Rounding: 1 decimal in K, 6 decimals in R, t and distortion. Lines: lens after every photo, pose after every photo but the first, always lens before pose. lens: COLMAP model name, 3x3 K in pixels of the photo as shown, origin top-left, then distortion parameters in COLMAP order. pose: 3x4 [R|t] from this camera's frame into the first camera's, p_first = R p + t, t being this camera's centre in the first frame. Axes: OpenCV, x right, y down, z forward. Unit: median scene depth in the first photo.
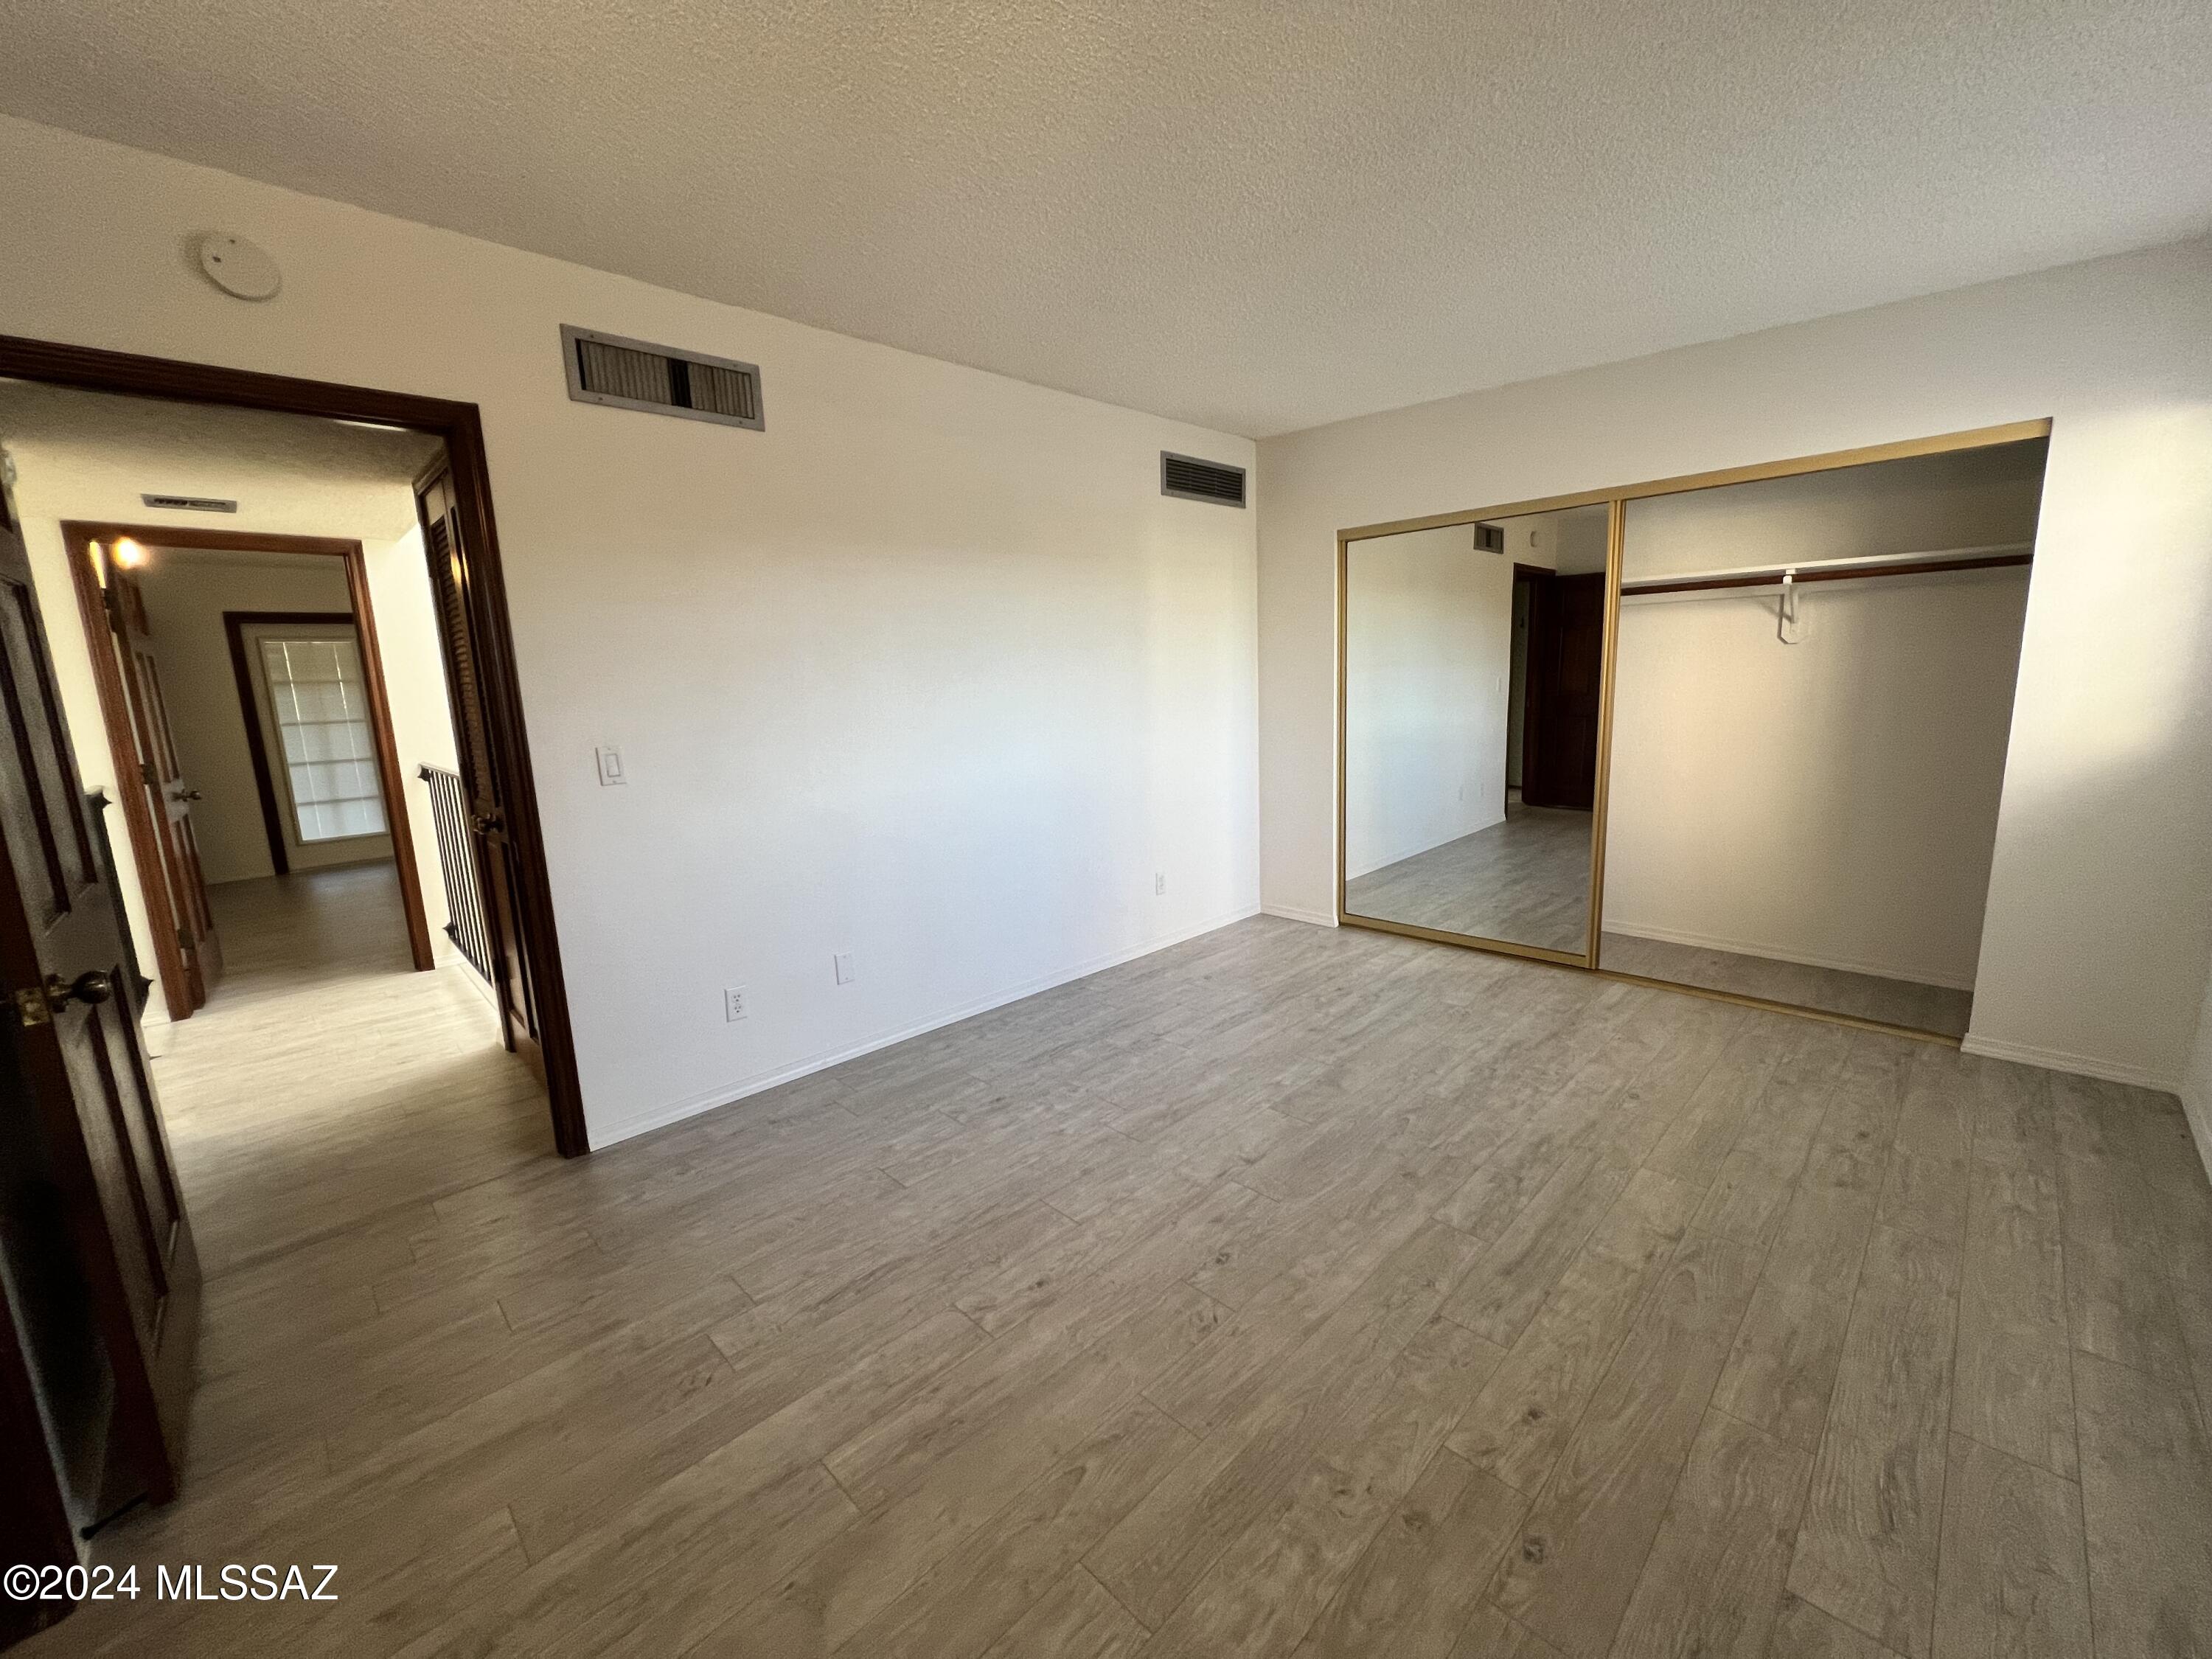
lens RADIAL K [[884.0, 0, 1100.1], [0, 884.0, 825.0], [0, 0, 1]] dist [0.009268, 0.000368]
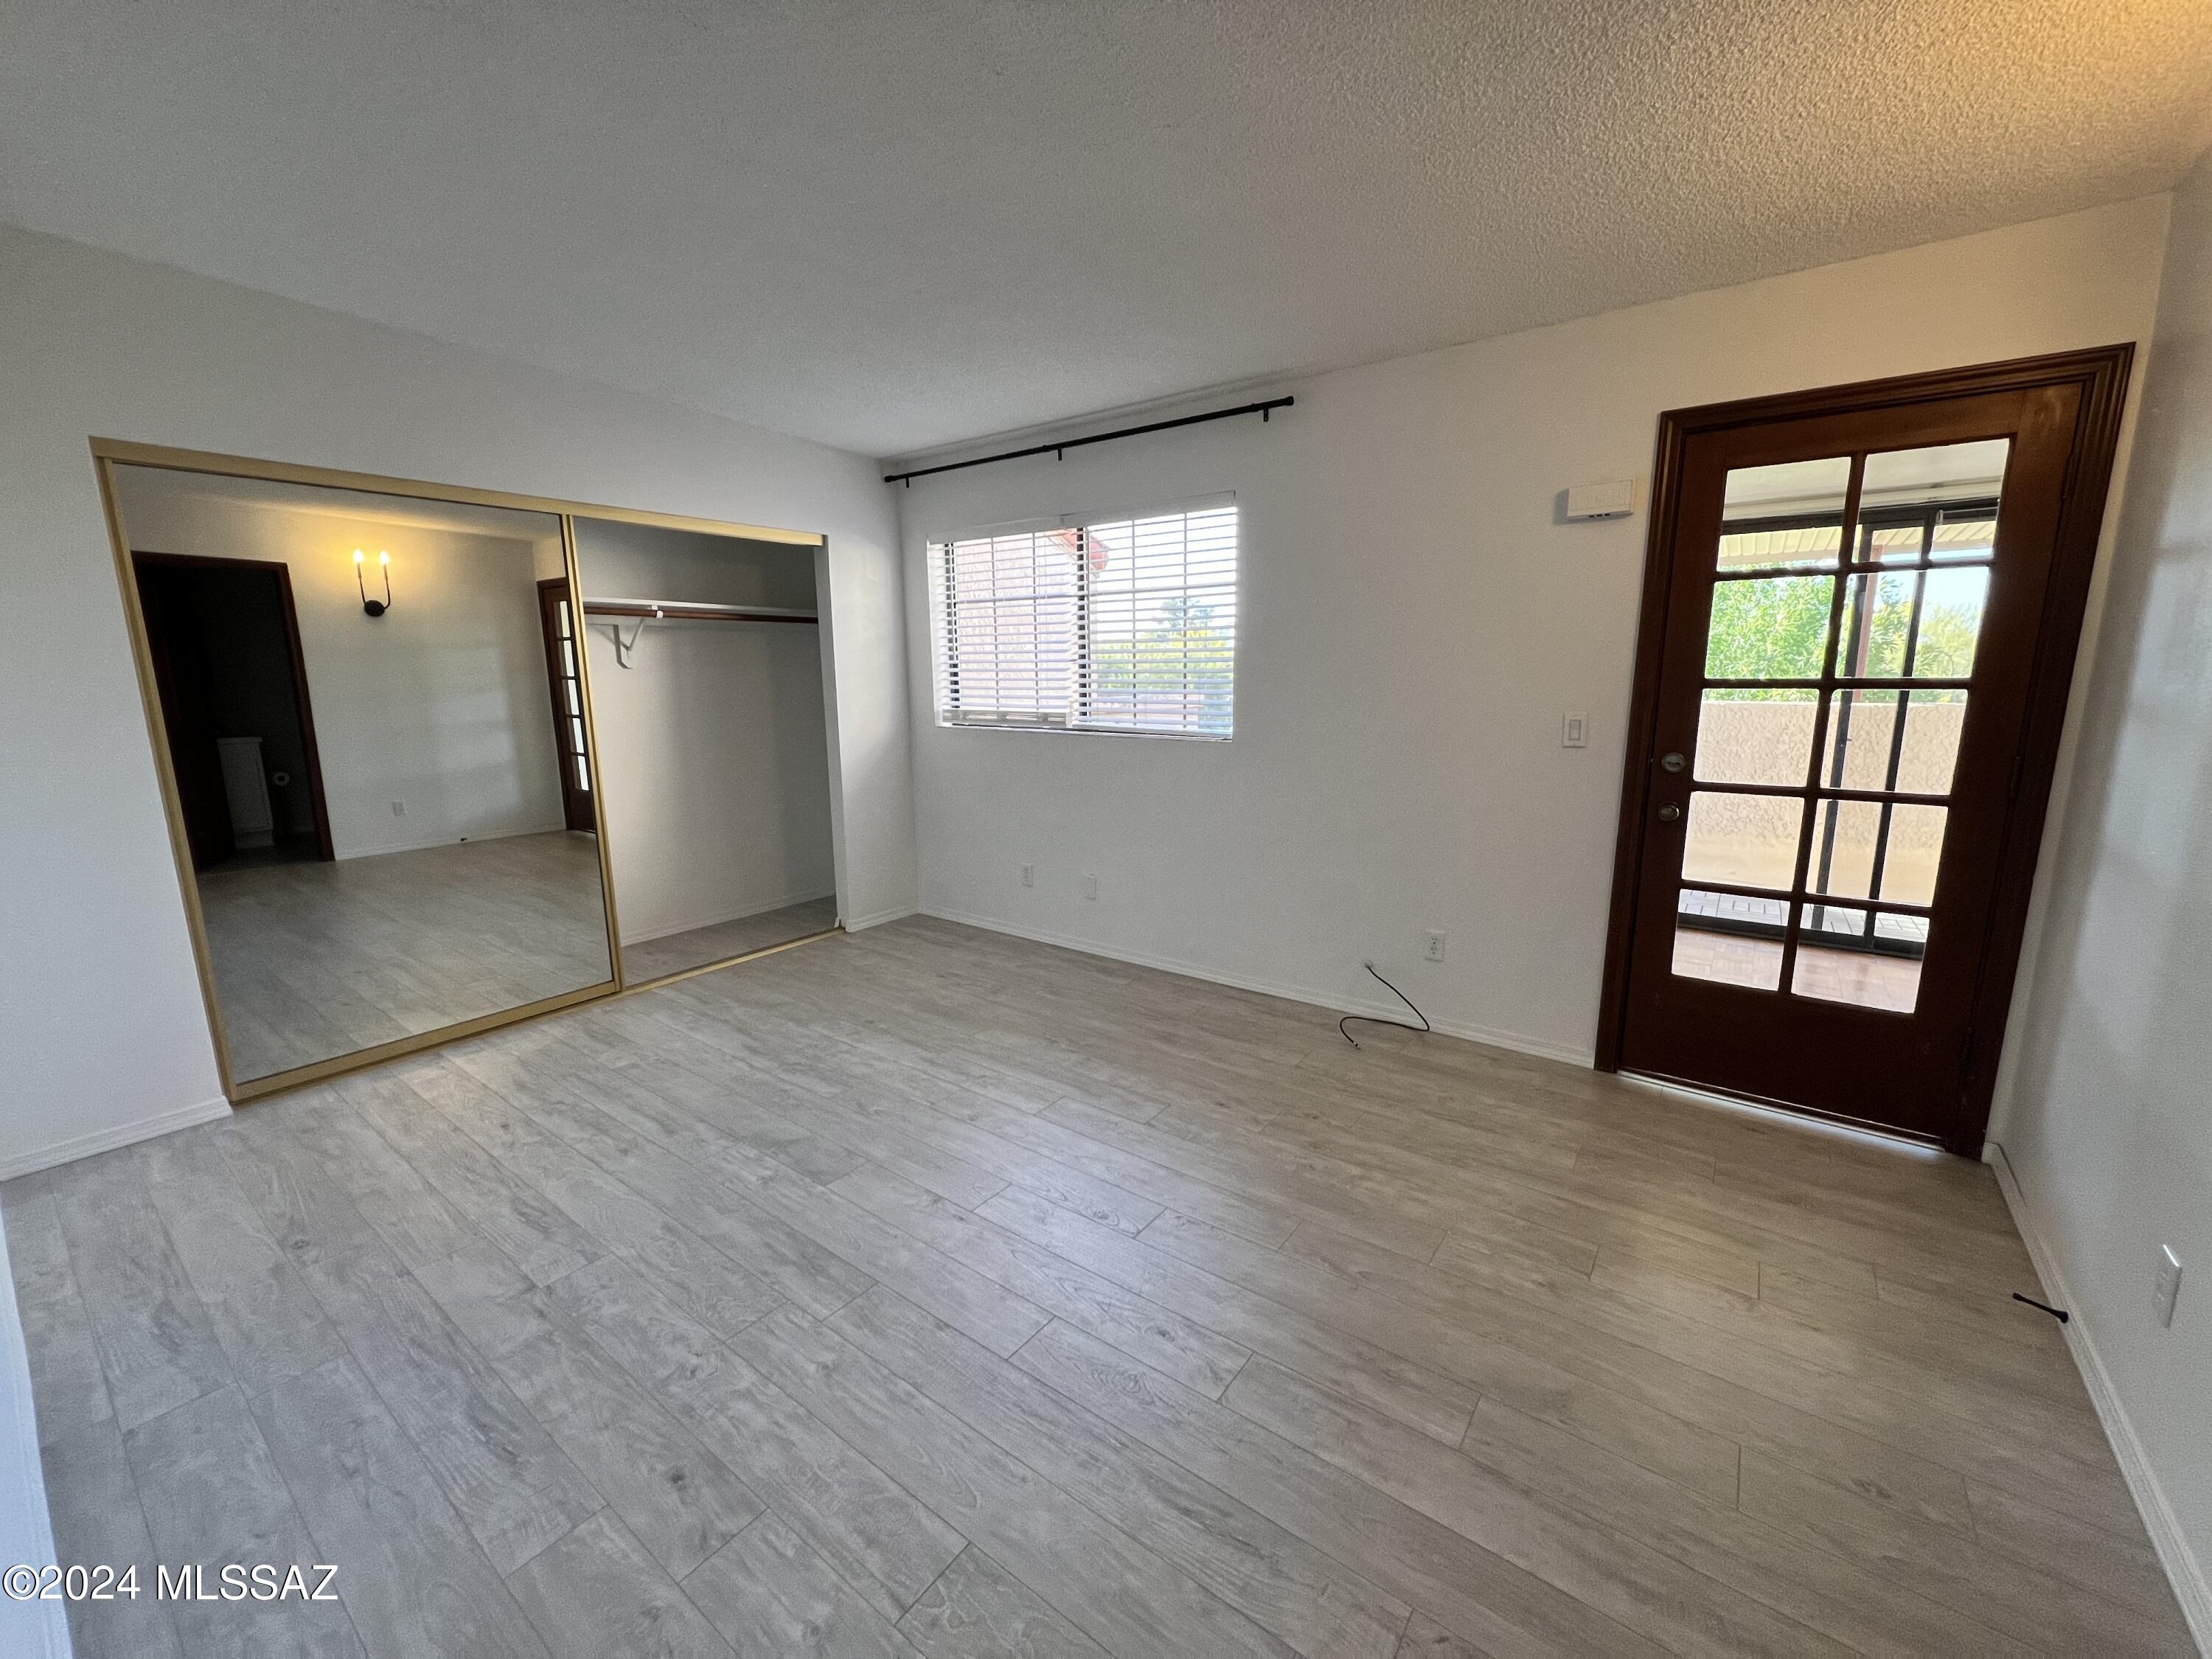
lens RADIAL K [[884.0, 0, 1099.4], [0, 884.0, 833.3], [0, 0, 1]] dist [0.009268, 0.000368]
pose [[-0.145135, -0.144611, 0.978787, -0.620359], [0.178308, 0.969241, 0.169640, -0.106336], [-0.973212, 0.199146, -0.114885, 0.751144]]
